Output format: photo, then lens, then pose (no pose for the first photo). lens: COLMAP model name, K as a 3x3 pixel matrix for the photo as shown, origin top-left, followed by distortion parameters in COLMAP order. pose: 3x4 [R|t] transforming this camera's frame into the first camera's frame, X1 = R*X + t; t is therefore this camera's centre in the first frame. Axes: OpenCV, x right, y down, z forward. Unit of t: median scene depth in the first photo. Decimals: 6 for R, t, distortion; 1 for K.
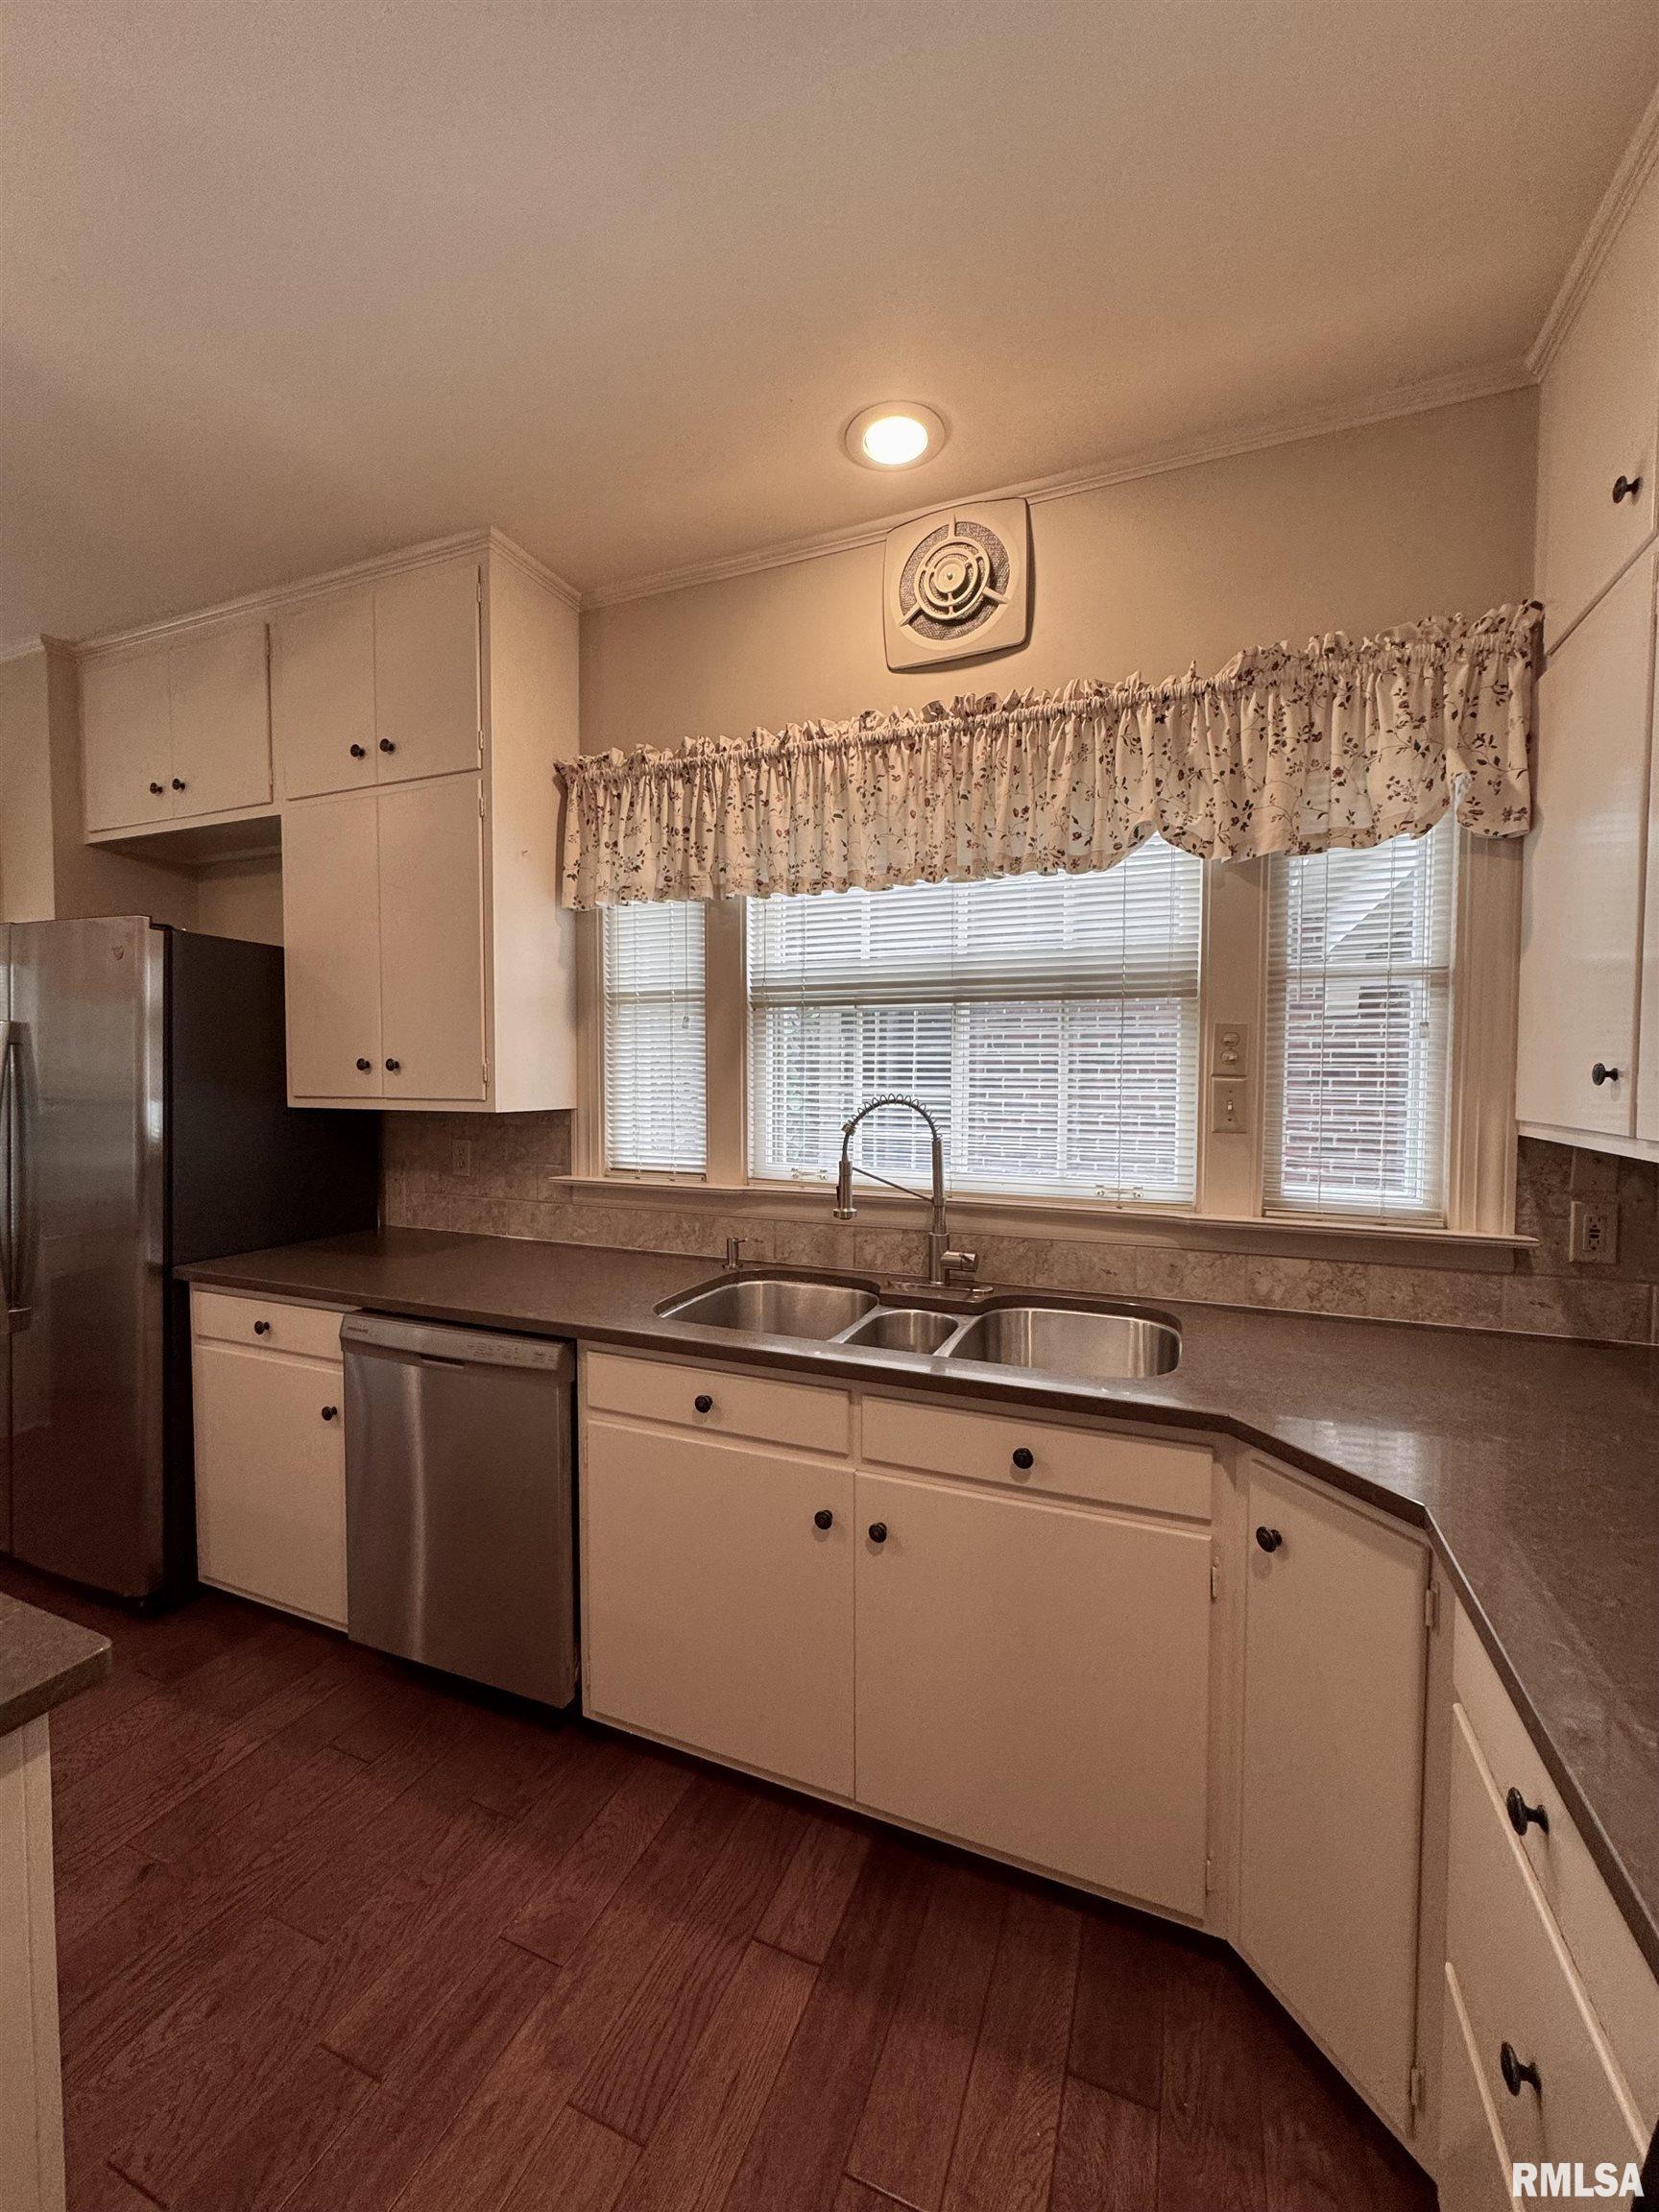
lens RADIAL K [[884.1, 0, 830.6], [0, 884.1, 1104.2], [0, 0, 1]] dist [-0.001867, -0.000169]
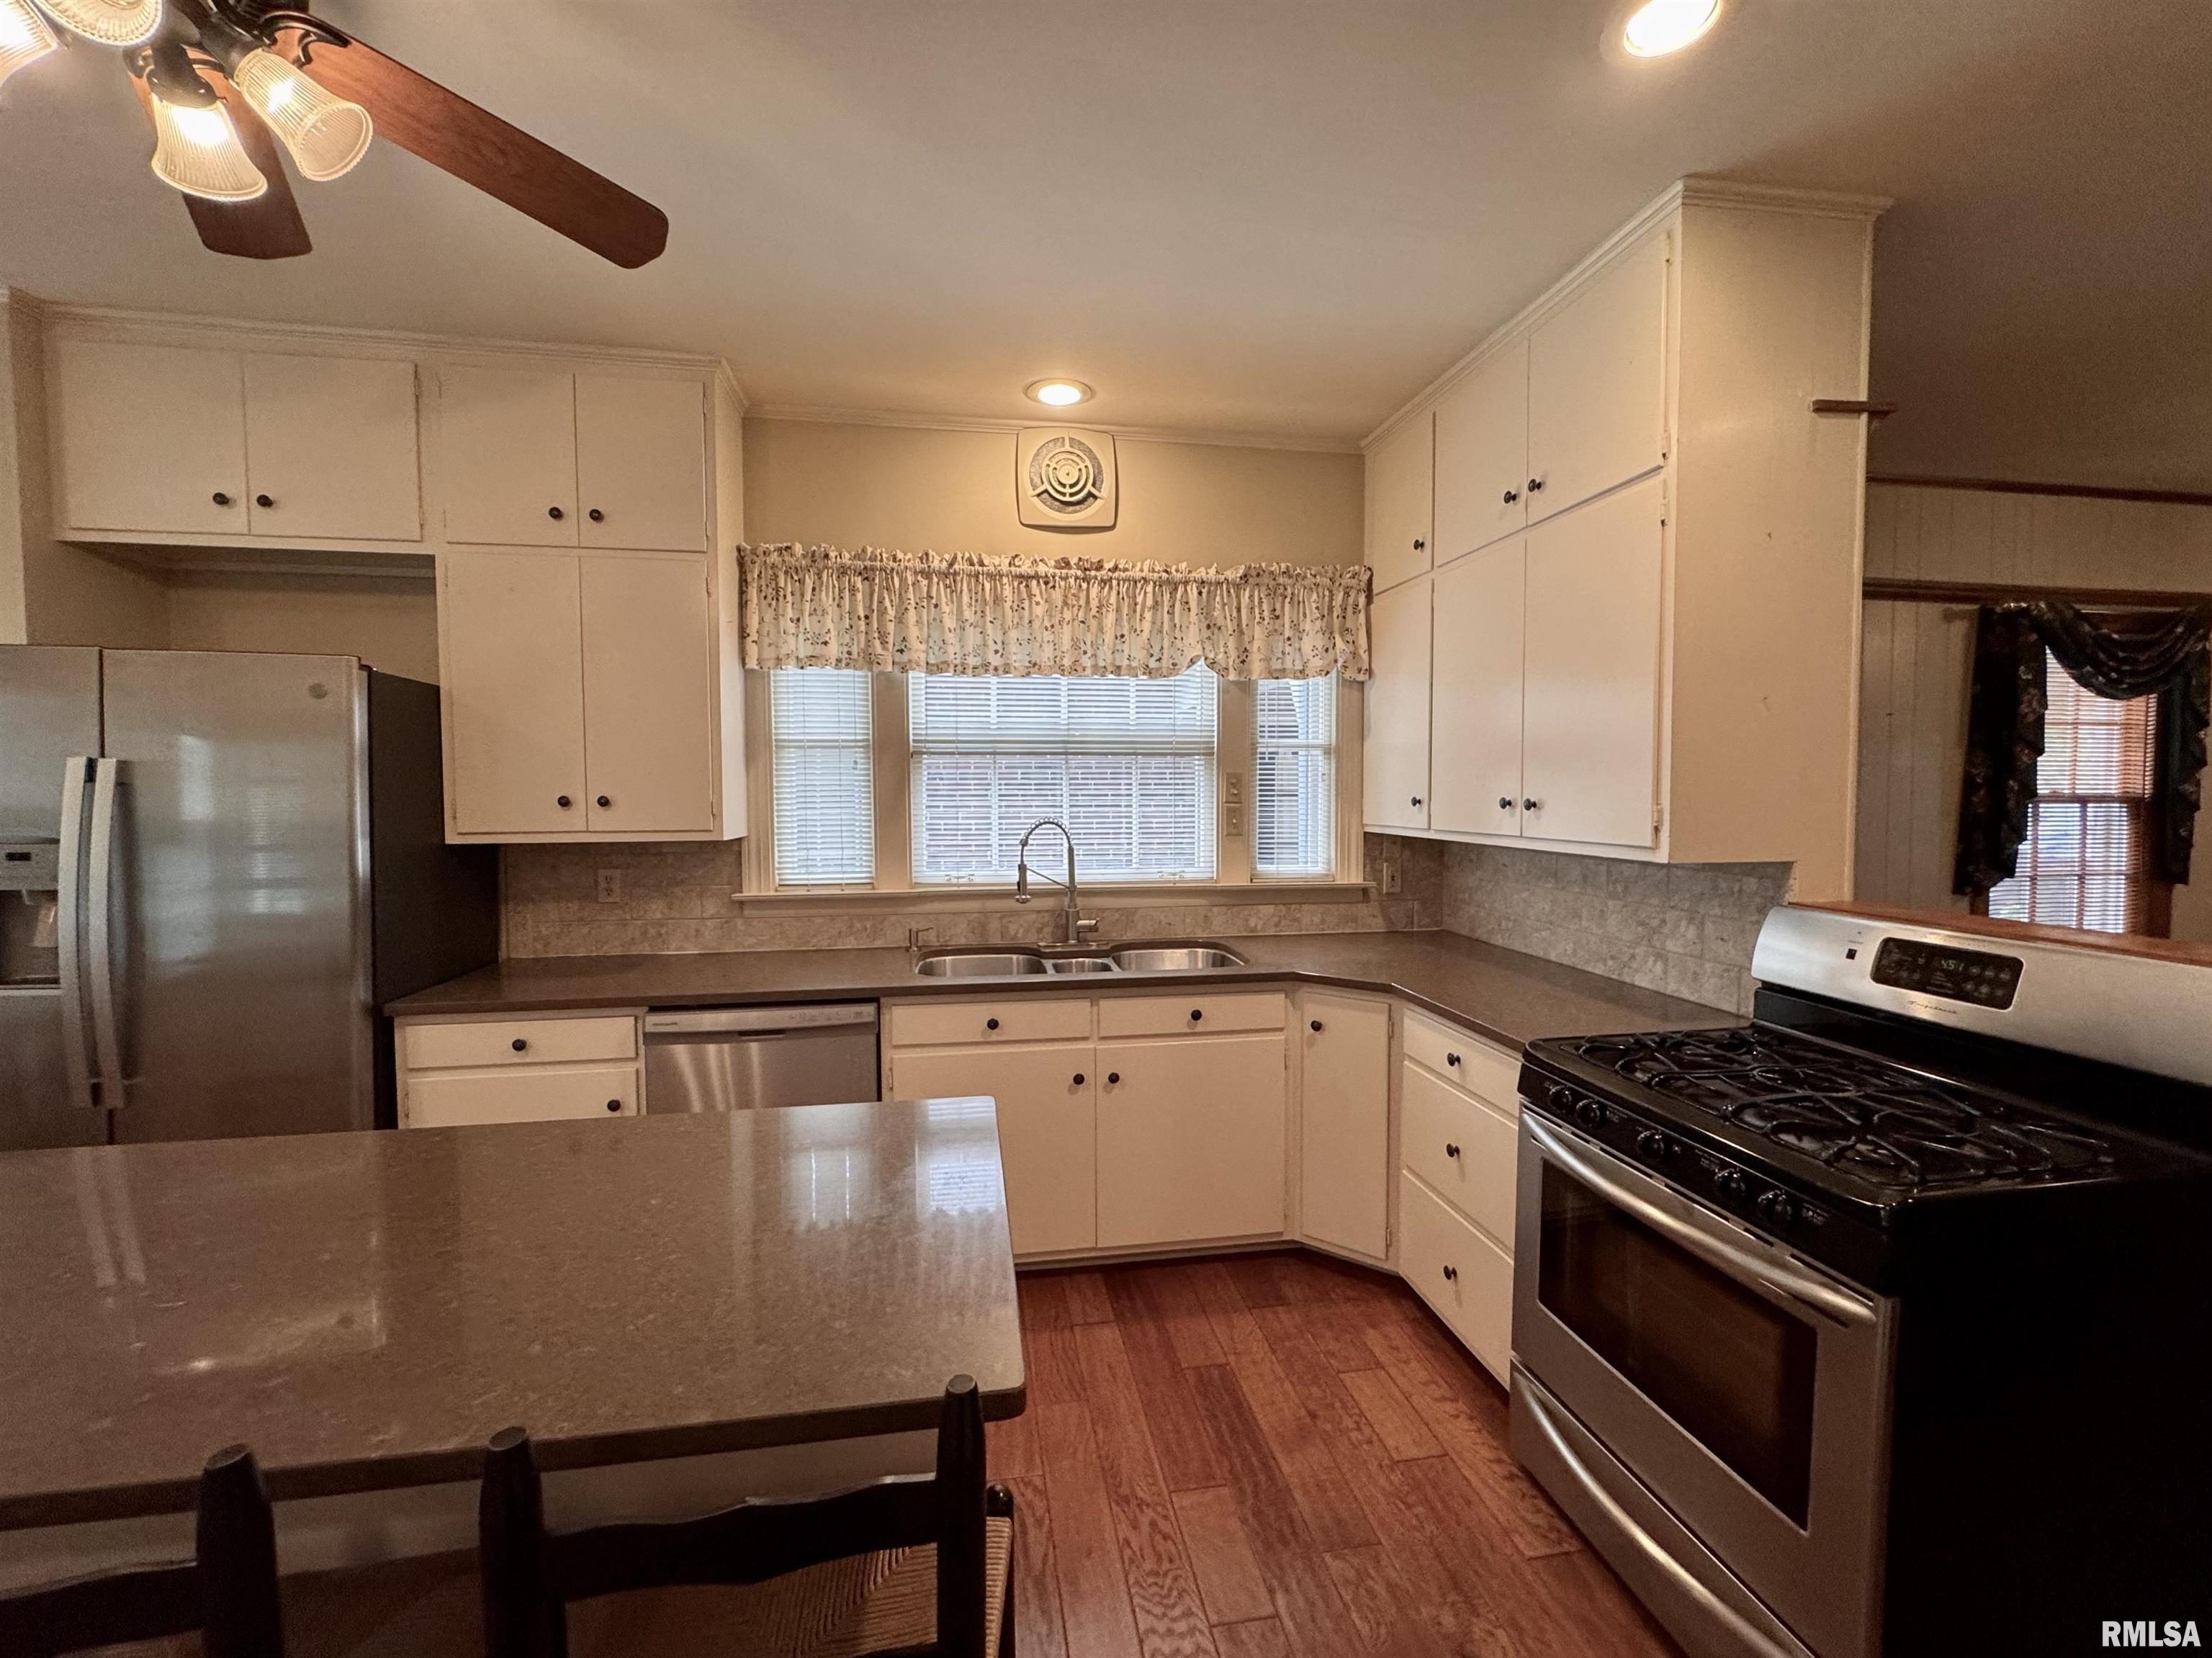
lens RADIAL K [[901.6, 0, 1104.4], [0, 901.6, 829.3], [0, 0, 1]] dist [-0.002431, 0.000010]
pose [[0.851017, -0.028740, 0.524350, -0.632999], [0.026301, 0.999581, 0.012100, -0.007193], [-0.524478, 0.003494, 0.851417, -0.338987]]
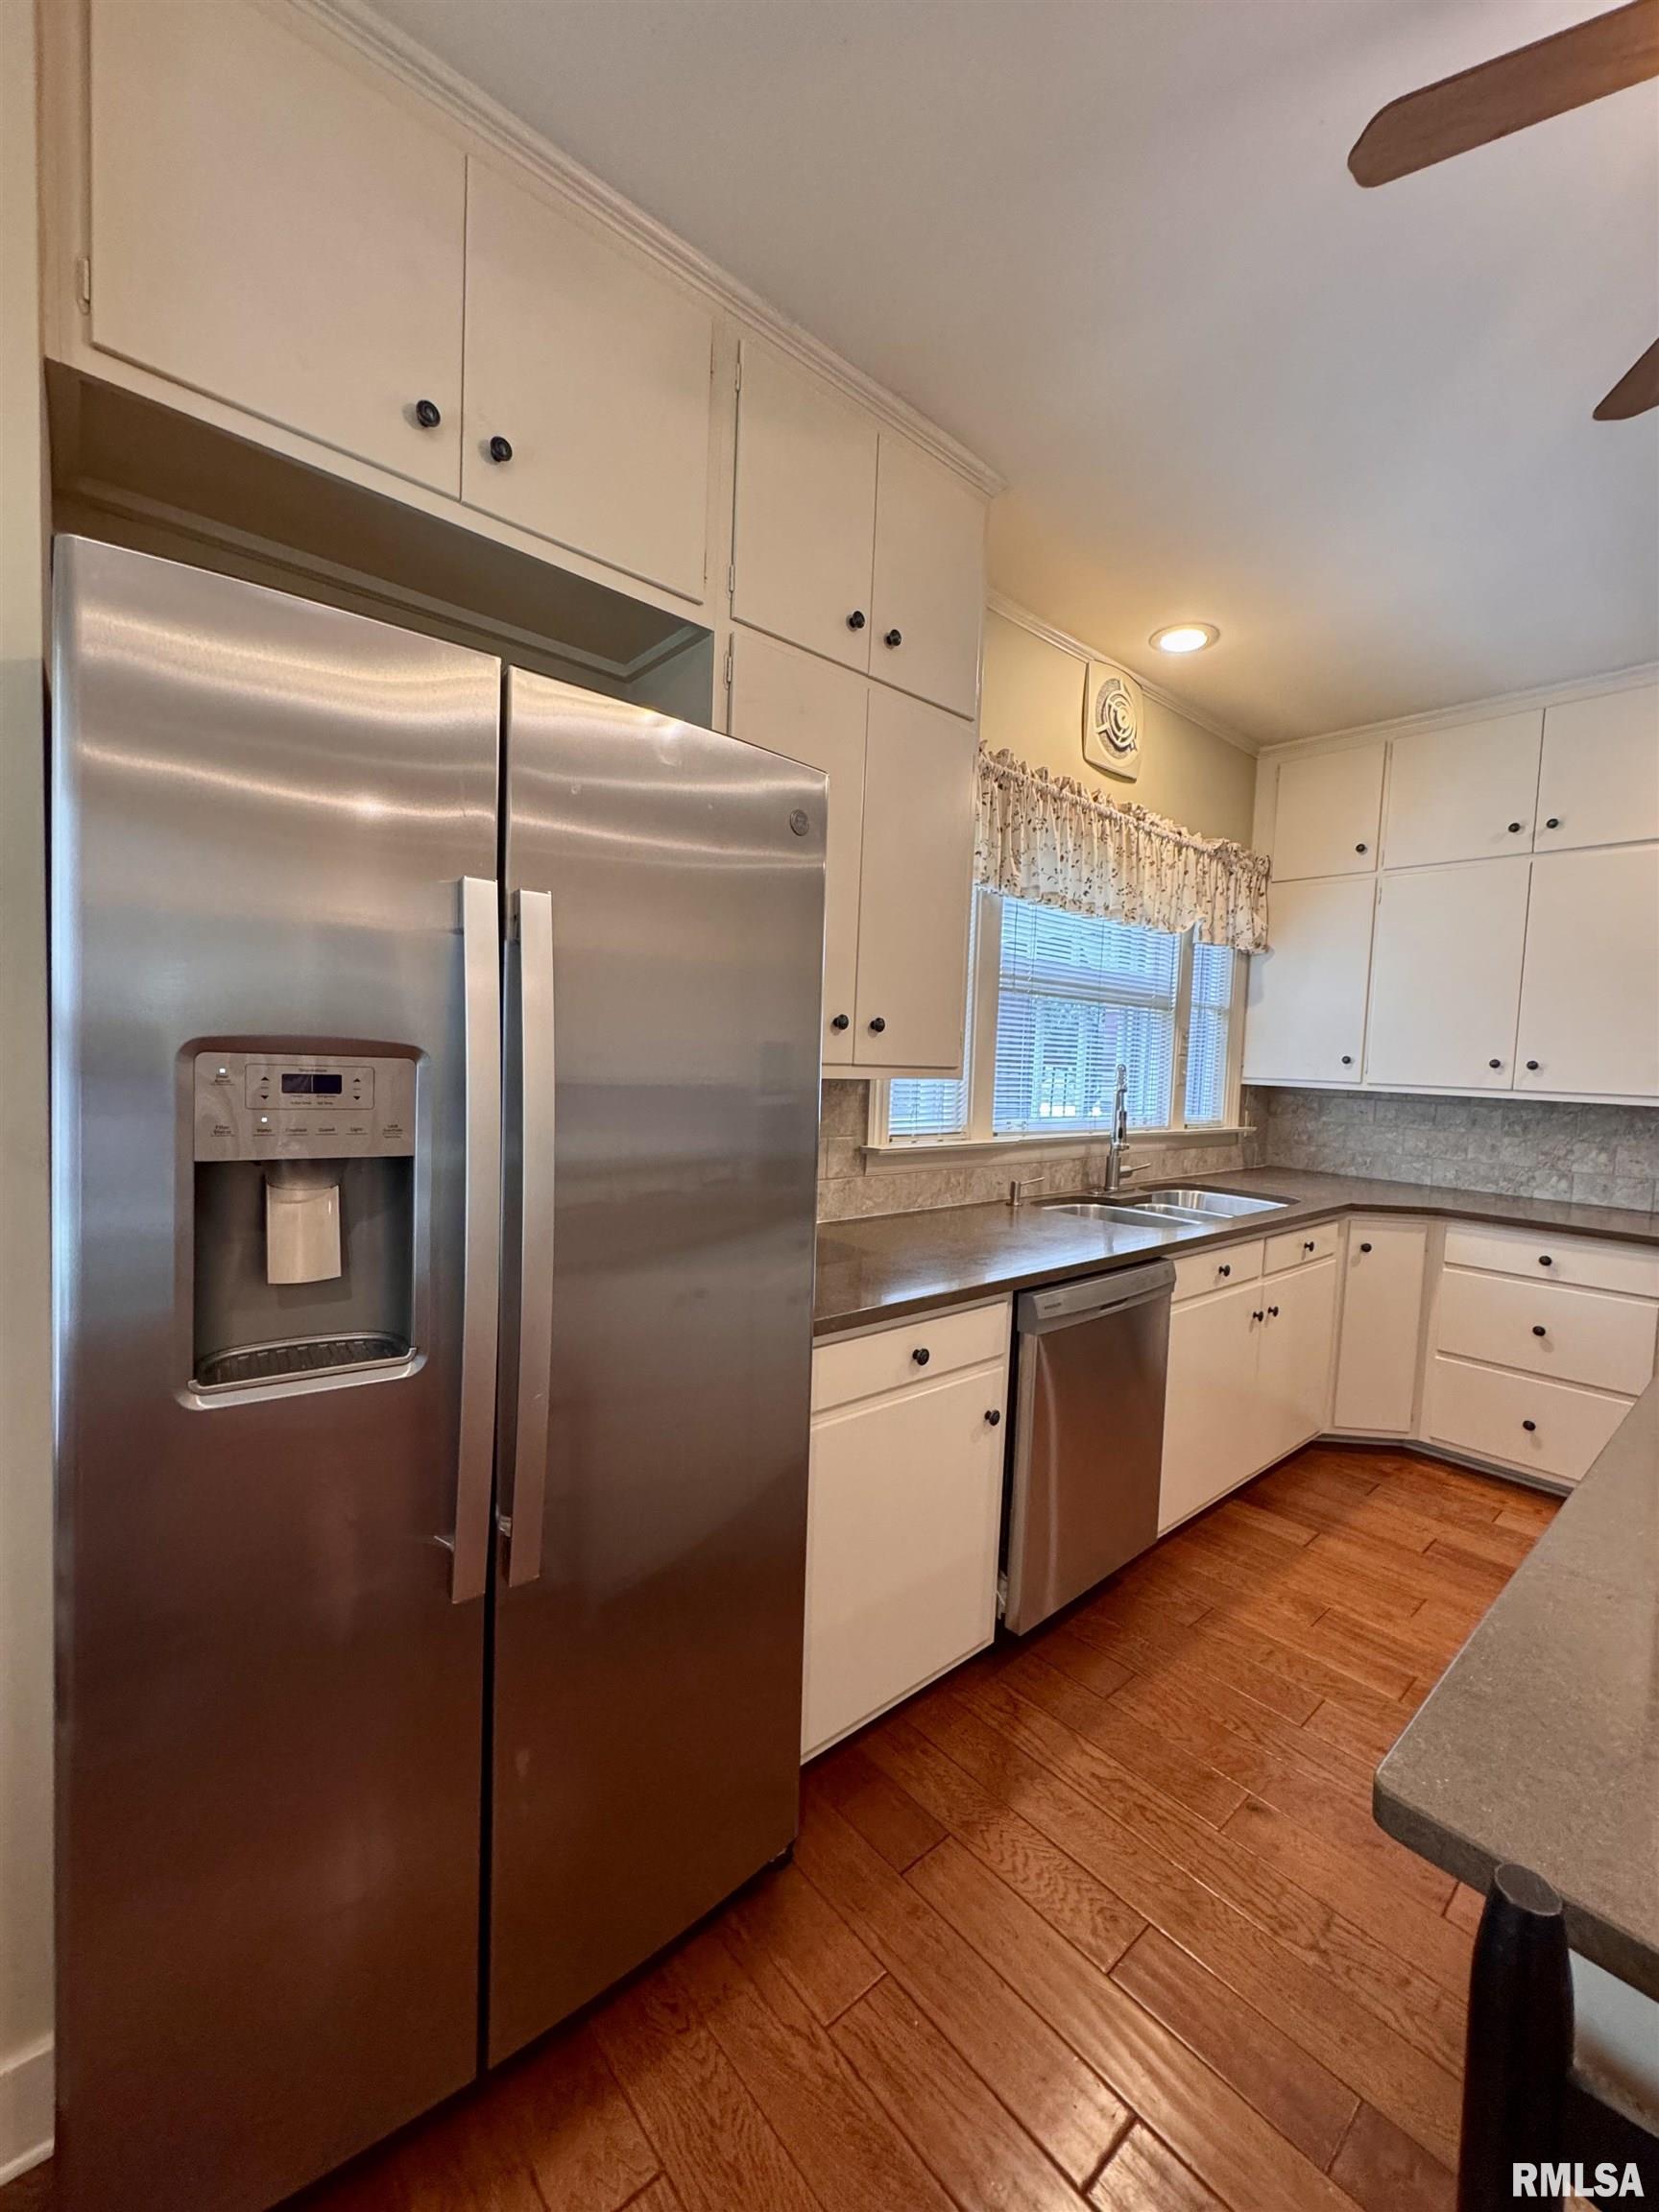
lens RADIAL K [[884.1, 0, 830.6], [0, 884.1, 1104.2], [0, 0, 1]] dist [-0.001867, -0.000169]
pose [[0.447605, -0.036707, 0.893478, -1.441292], [-0.002168, 0.999110, 0.042132, -0.005278], [-0.894229, -0.020795, 0.447127, 0.757266]]
